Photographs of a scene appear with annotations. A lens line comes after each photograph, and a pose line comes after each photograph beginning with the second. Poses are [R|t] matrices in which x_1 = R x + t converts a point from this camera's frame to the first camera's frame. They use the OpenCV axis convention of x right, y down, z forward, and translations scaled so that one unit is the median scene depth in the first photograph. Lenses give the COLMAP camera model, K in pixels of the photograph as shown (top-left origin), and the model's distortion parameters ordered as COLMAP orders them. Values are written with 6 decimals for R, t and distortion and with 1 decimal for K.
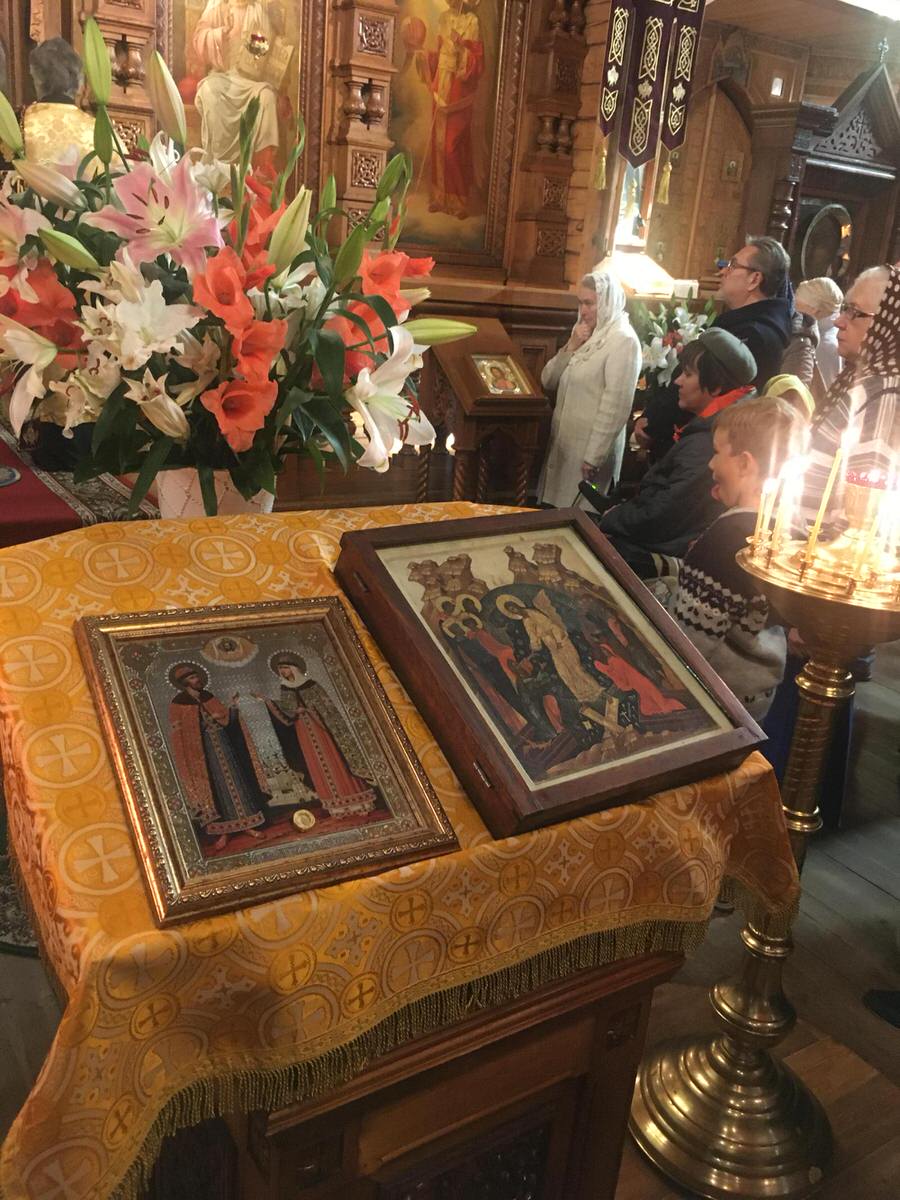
lens RADIAL K [[1022.0, 0, 458.5], [0, 1022.0, 608.1], [0, 0, 1]] dist [0.041700, -0.072904]
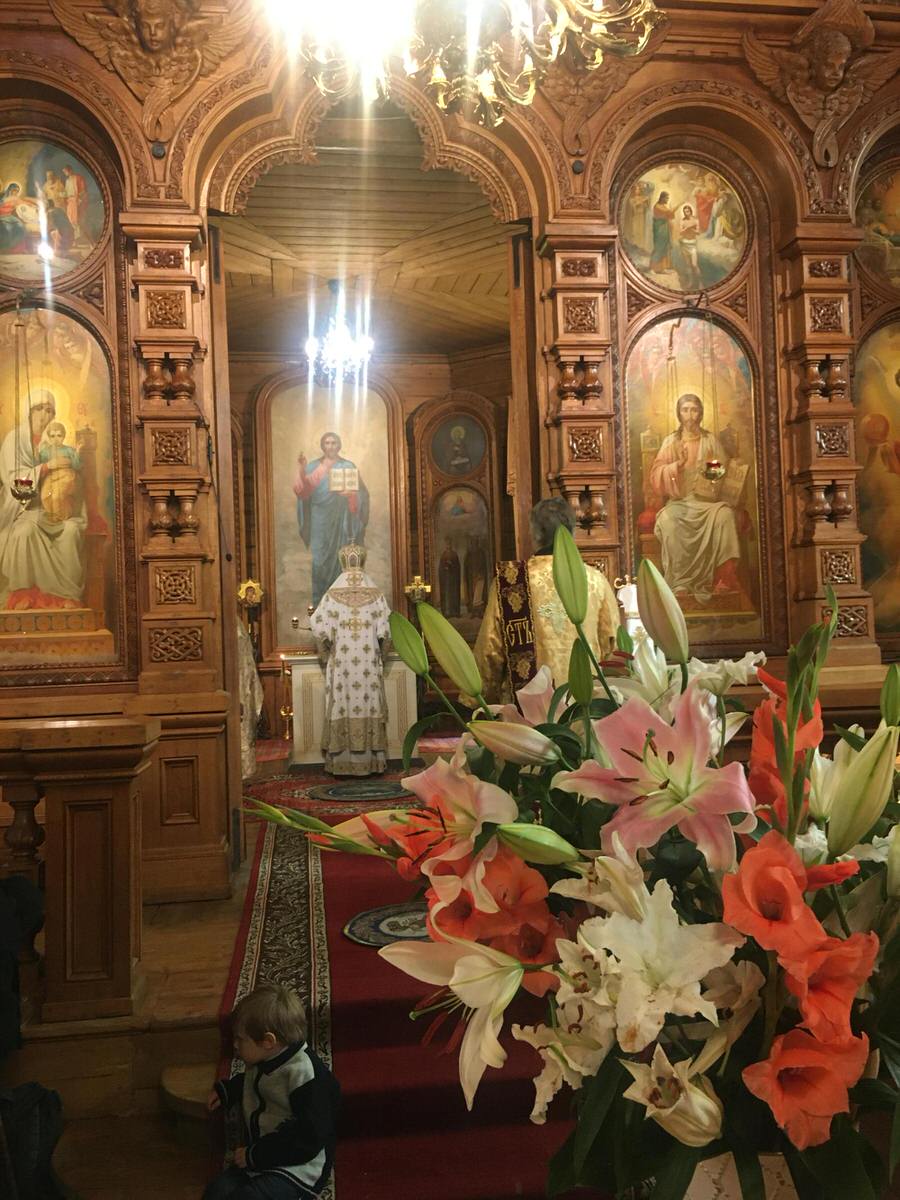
lens RADIAL K [[1022.0, 0, 455.1], [0, 1022.0, 597.1], [0, 0, 1]] dist [0.041700, -0.072904]
pose [[0.903842, -0.132462, -0.406846, -0.030154], [-0.024685, 0.933144, -0.358654, -0.061275], [0.427154, 0.334210, 0.840145, 0.081139]]
